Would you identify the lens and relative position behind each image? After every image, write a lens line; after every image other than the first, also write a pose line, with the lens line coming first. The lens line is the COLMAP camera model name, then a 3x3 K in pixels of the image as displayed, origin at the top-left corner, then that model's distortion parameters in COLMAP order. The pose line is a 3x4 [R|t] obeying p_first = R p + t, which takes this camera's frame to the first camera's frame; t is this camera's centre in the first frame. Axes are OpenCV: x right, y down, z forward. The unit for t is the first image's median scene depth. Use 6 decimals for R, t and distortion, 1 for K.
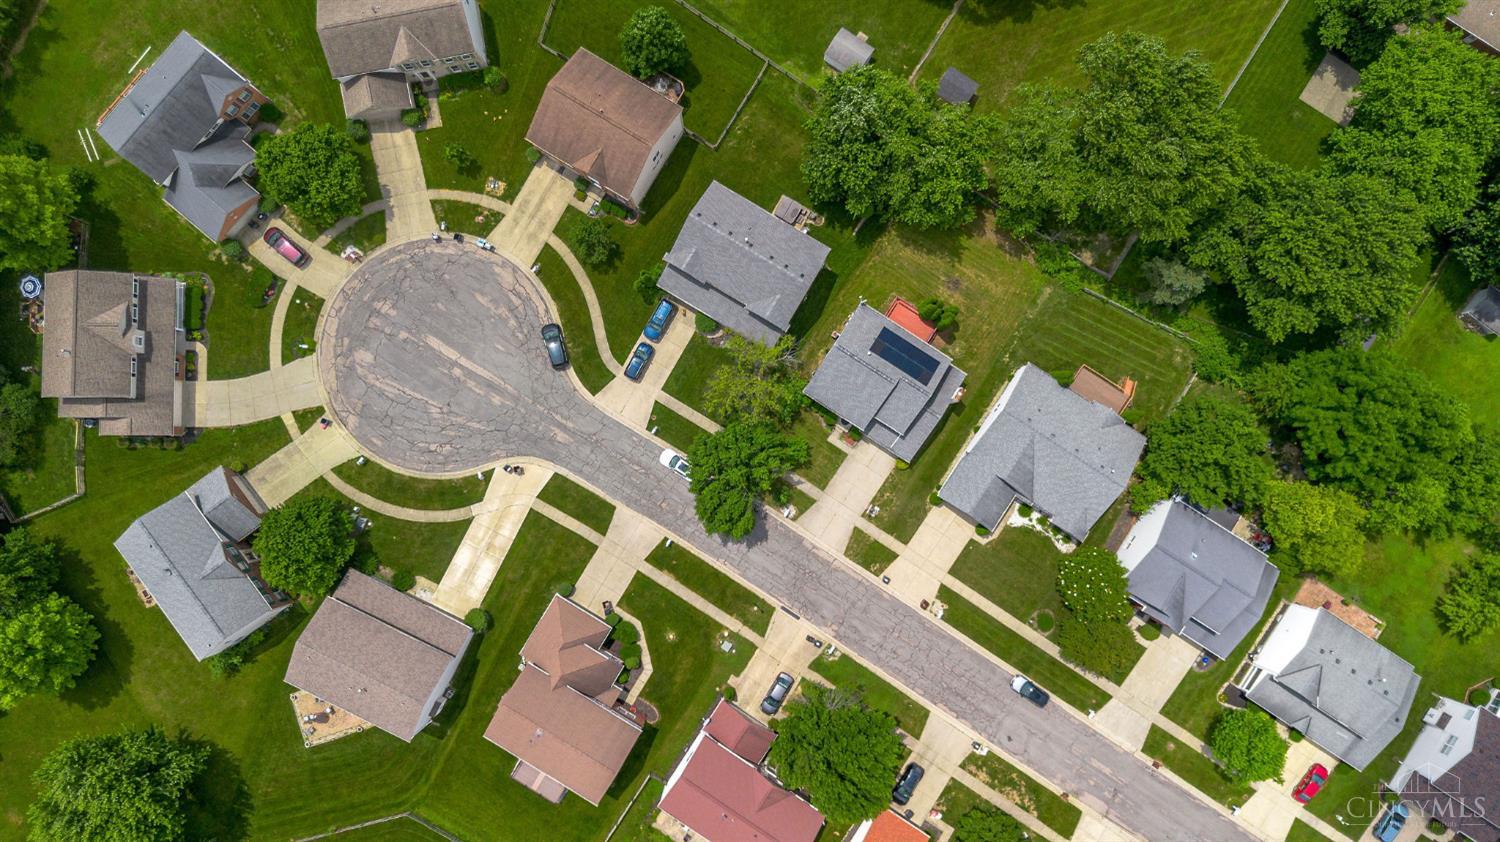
lens RADIAL K [[1062.7, 0, 747.1], [0, 1062.7, 406.6], [0, 0, 1]] dist [0.054724, -0.052038]
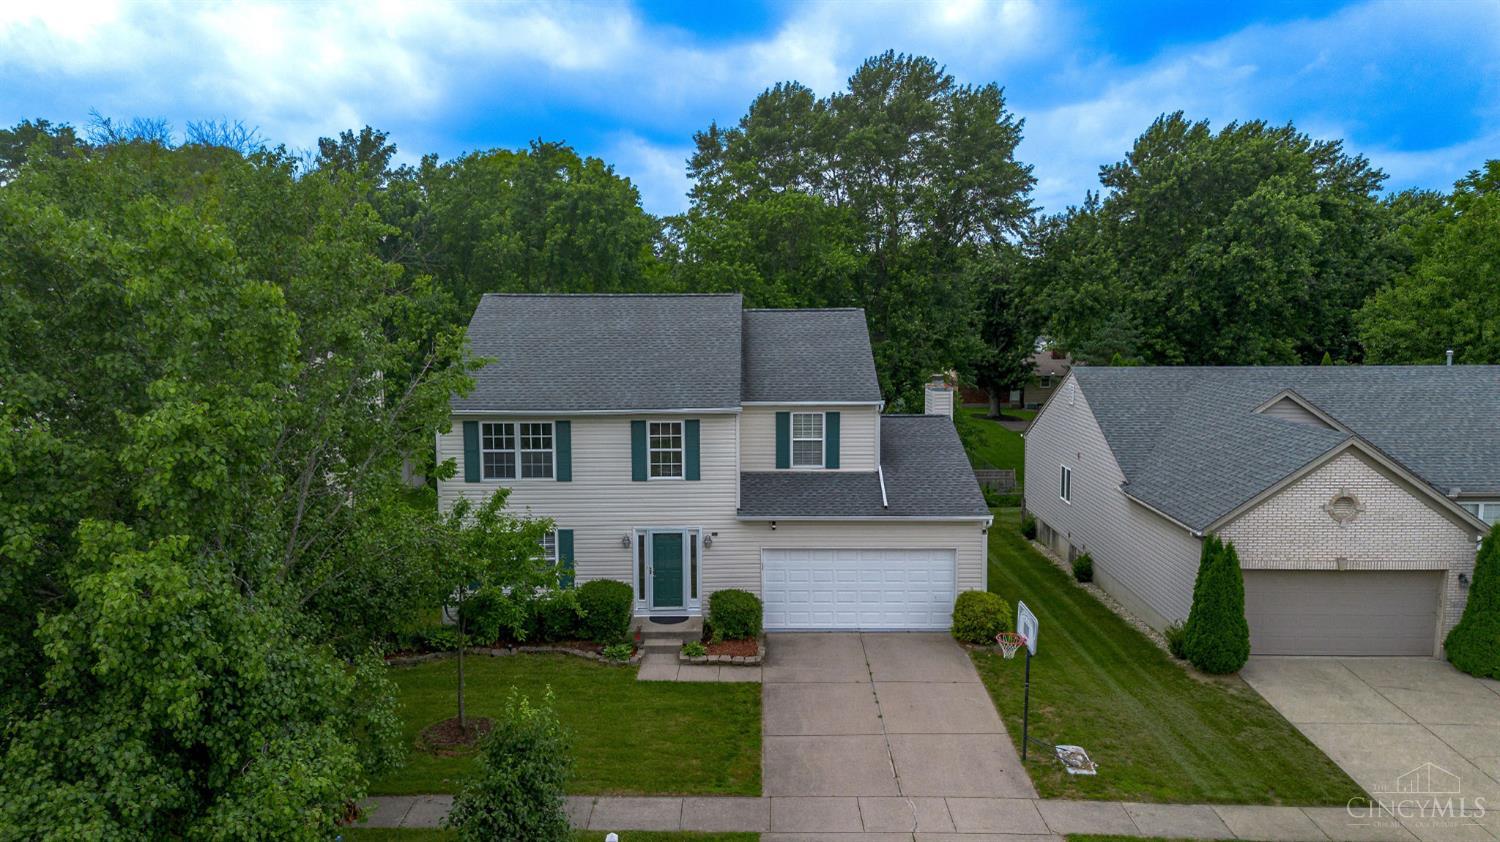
lens RADIAL K [[1062.7, 0, 753.0], [0, 1062.7, 406.5], [0, 0, 1]] dist [0.054724, -0.052038]
pose [[0.836742, -0.044062, 0.545822, -0.015051], [0.546821, 0.120286, -0.828564, 0.206566], [-0.029147, 0.991761, 0.124742, 0.924595]]
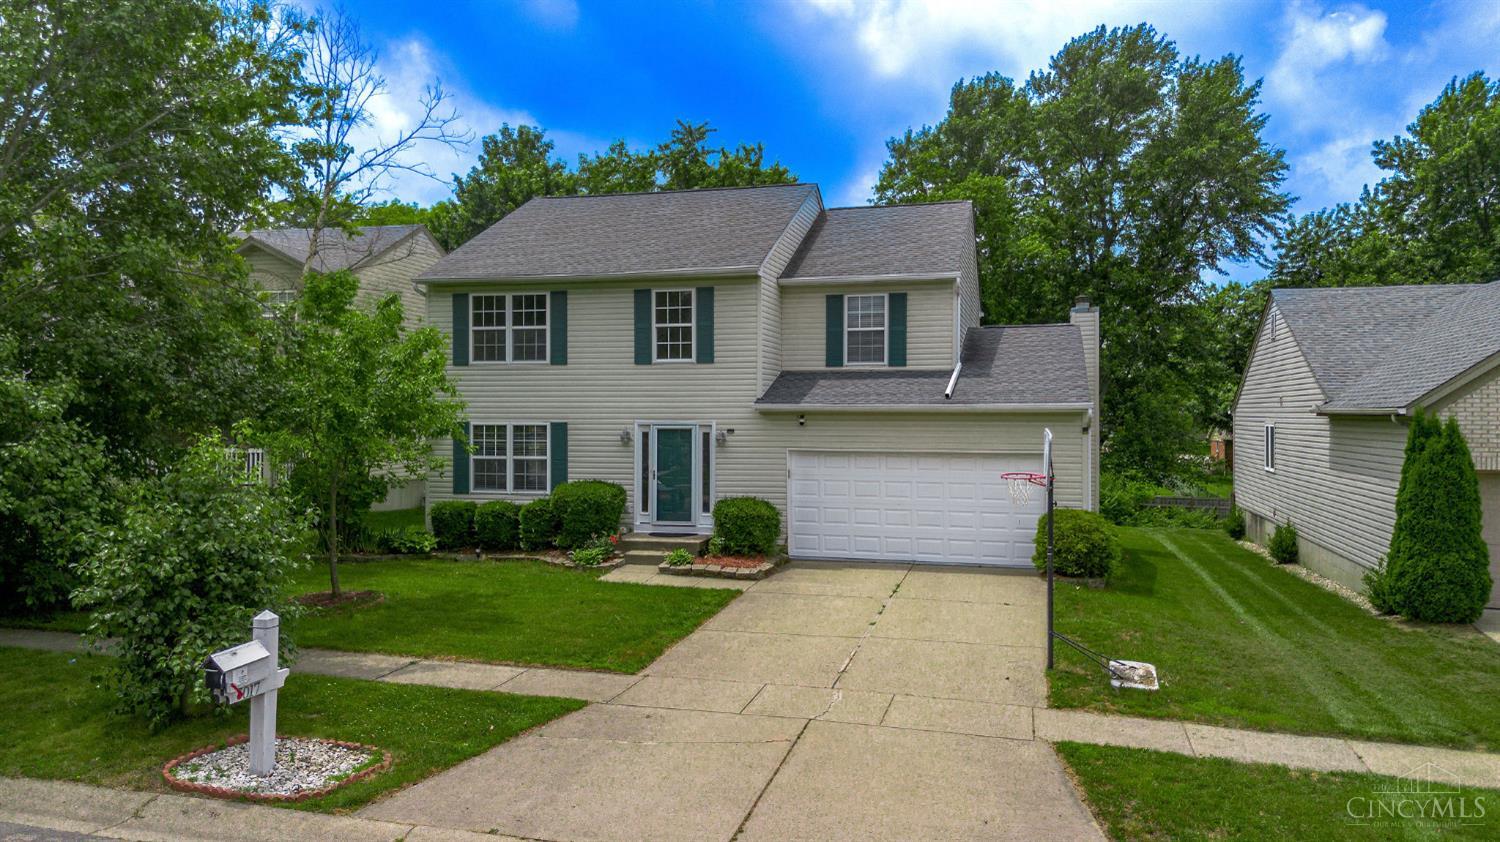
lens RADIAL K [[1062.7, 0, 750.8], [0, 1062.7, 416.2], [0, 0, 1]] dist [0.054724, -0.052038]
pose [[0.950826, 0.016221, 0.309299, 0.048117], [0.308521, 0.038330, -0.950445, 0.190492], [-0.027272, 0.999133, 0.031441, 0.972015]]
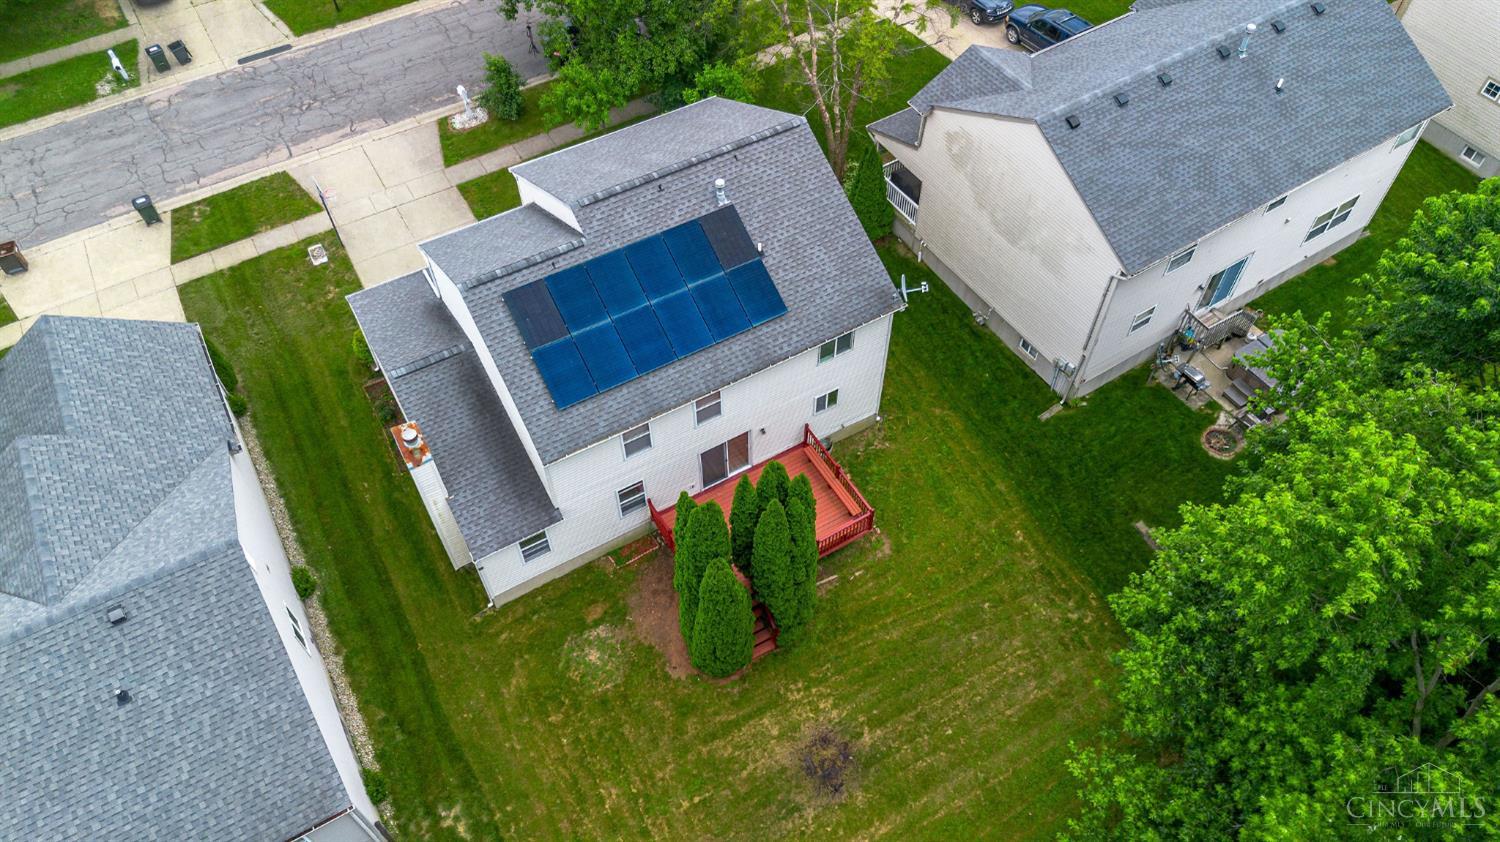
lens RADIAL K [[1062.7, 0, 756.9], [0, 1062.7, 423.5], [0, 0, 1]] dist [0.054724, -0.052038]
pose [[-0.450227, 0.719184, -0.529217, 0.278982], [-0.892096, -0.336925, 0.301076, -0.150655], [0.038222, 0.607665, 0.793273, 0.764609]]
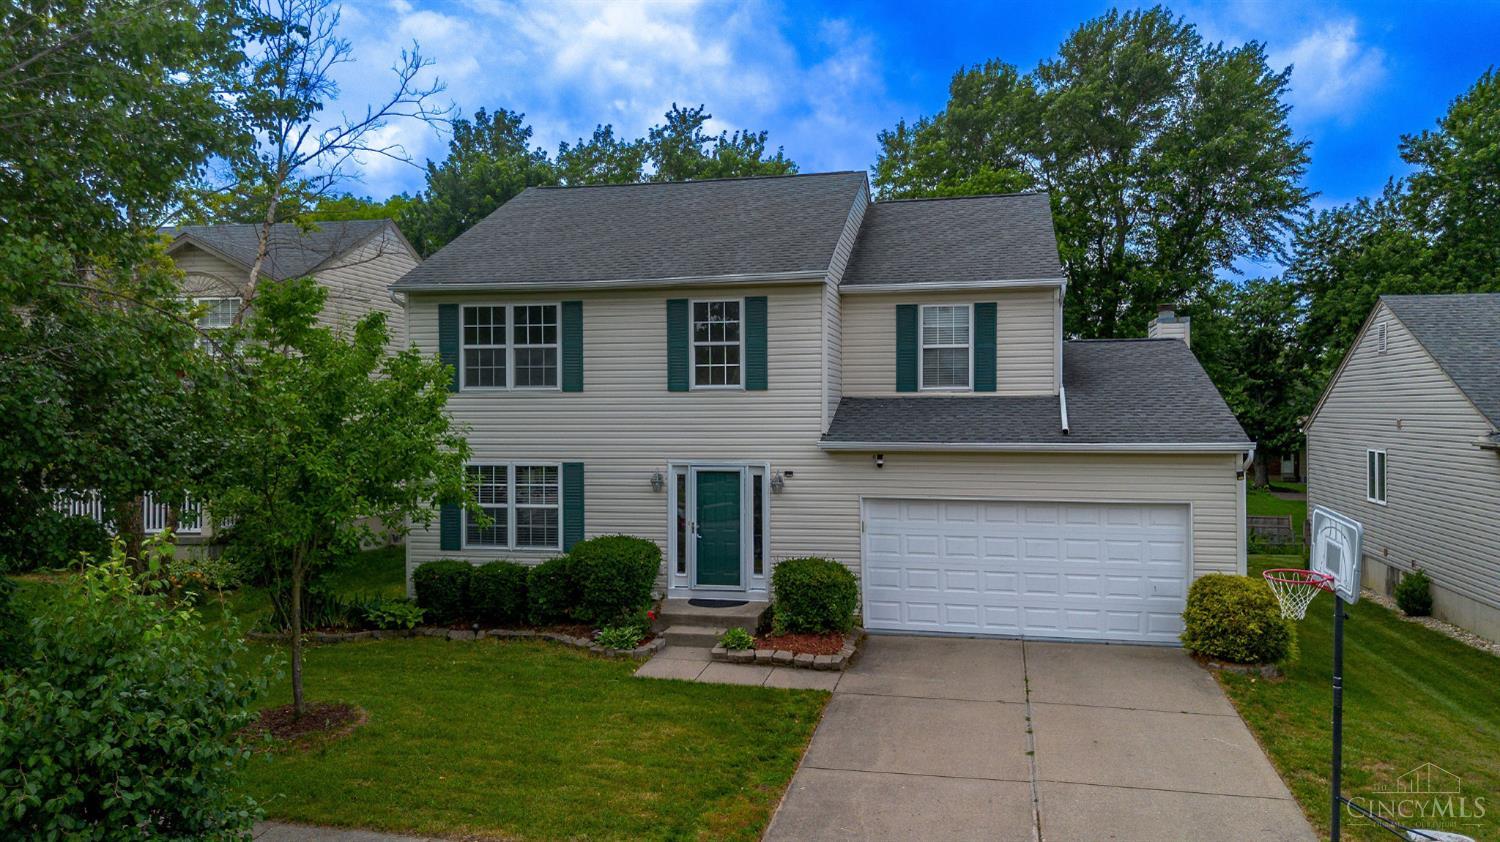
lens RADIAL K [[1062.7, 0, 750.3], [0, 1062.7, 414.1], [0, 0, 1]] dist [0.054724, -0.052038]
pose [[0.936588, 0.010688, 0.350271, 0.044283], [0.349662, 0.037794, -0.936113, 0.152687], [-0.023244, 0.999228, 0.031660, 0.967510]]
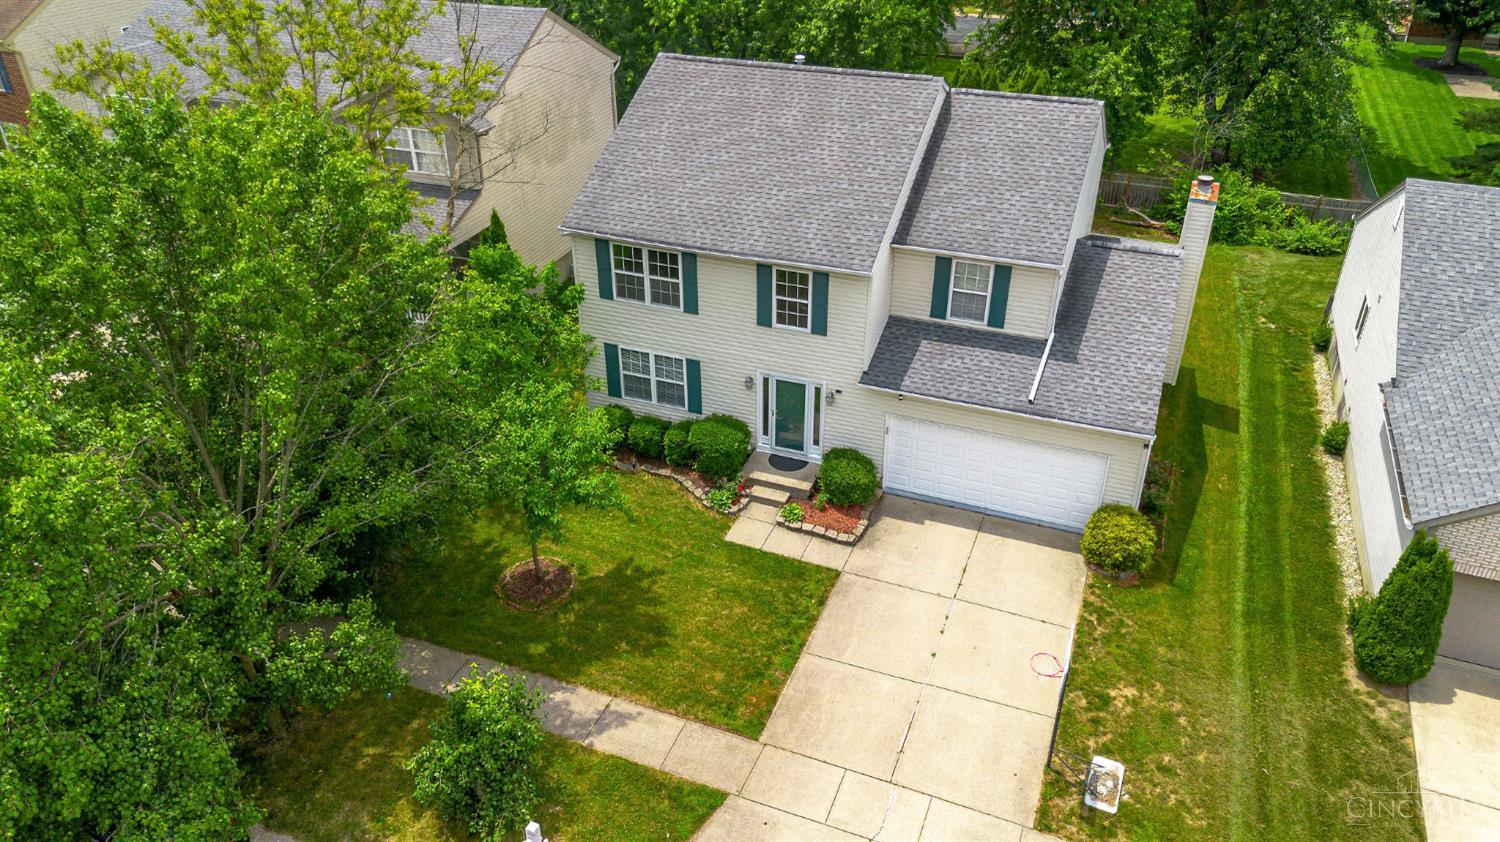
lens RADIAL K [[1062.7, 0, 746.9], [0, 1062.7, 413.4], [0, 0, 1]] dist [0.054724, -0.052038]
pose [[0.980603, -0.087782, 0.175250, 0.045659], [0.194977, 0.528356, -0.826332, 0.190191], [-0.020057, 0.844473, 0.535222, 0.871350]]
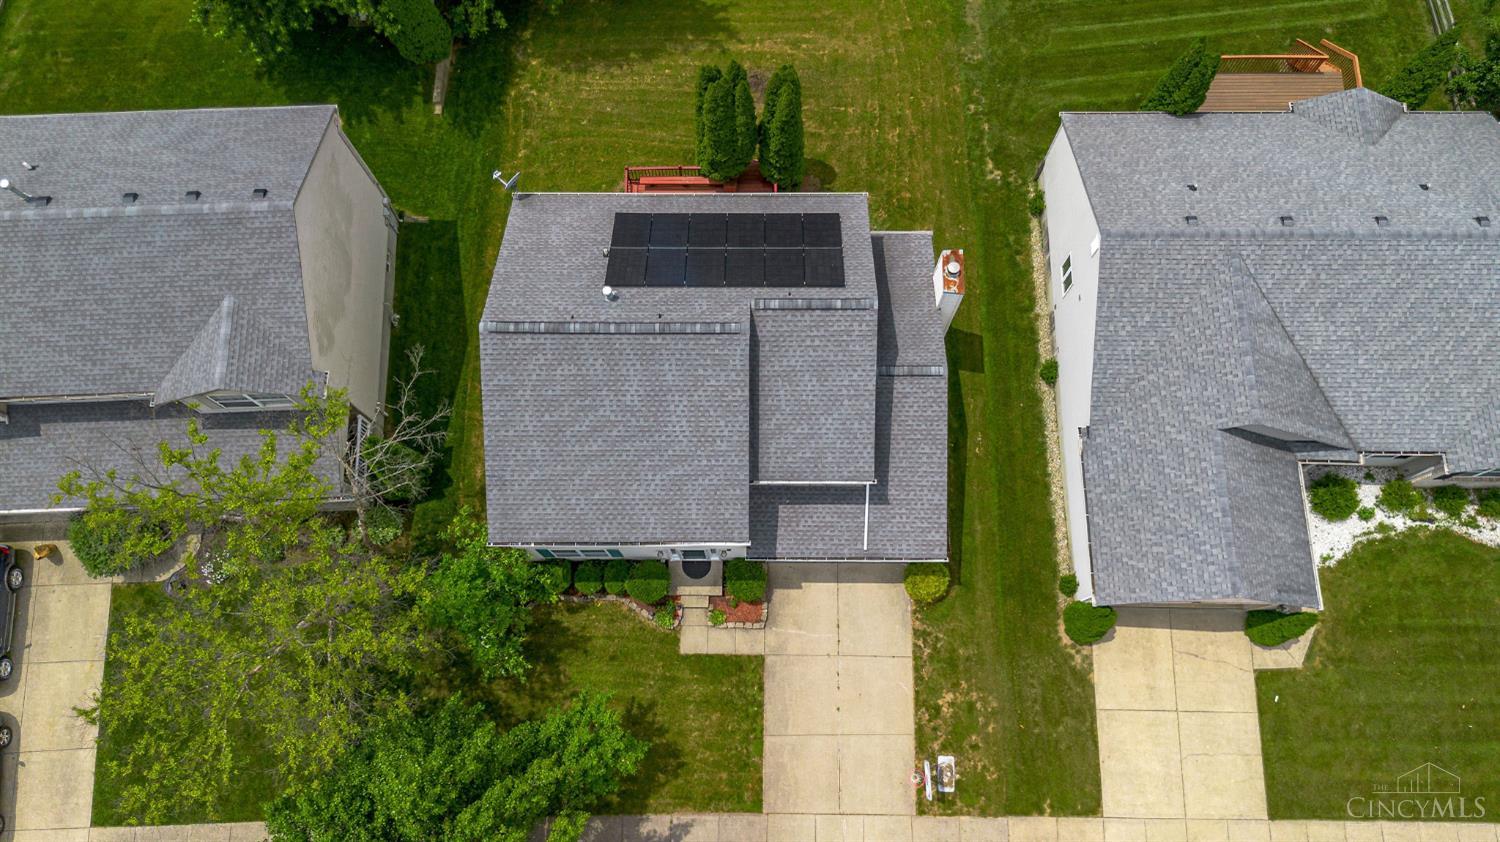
lens RADIAL K [[1062.7, 0, 748.9], [0, 1062.7, 414.3], [0, 0, 1]] dist [0.054724, -0.052038]
pose [[0.840879, -0.515544, 0.164733, 0.076836], [0.540815, 0.812199, -0.218752, 0.053385], [-0.021019, 0.273034, 0.961775, 0.690875]]
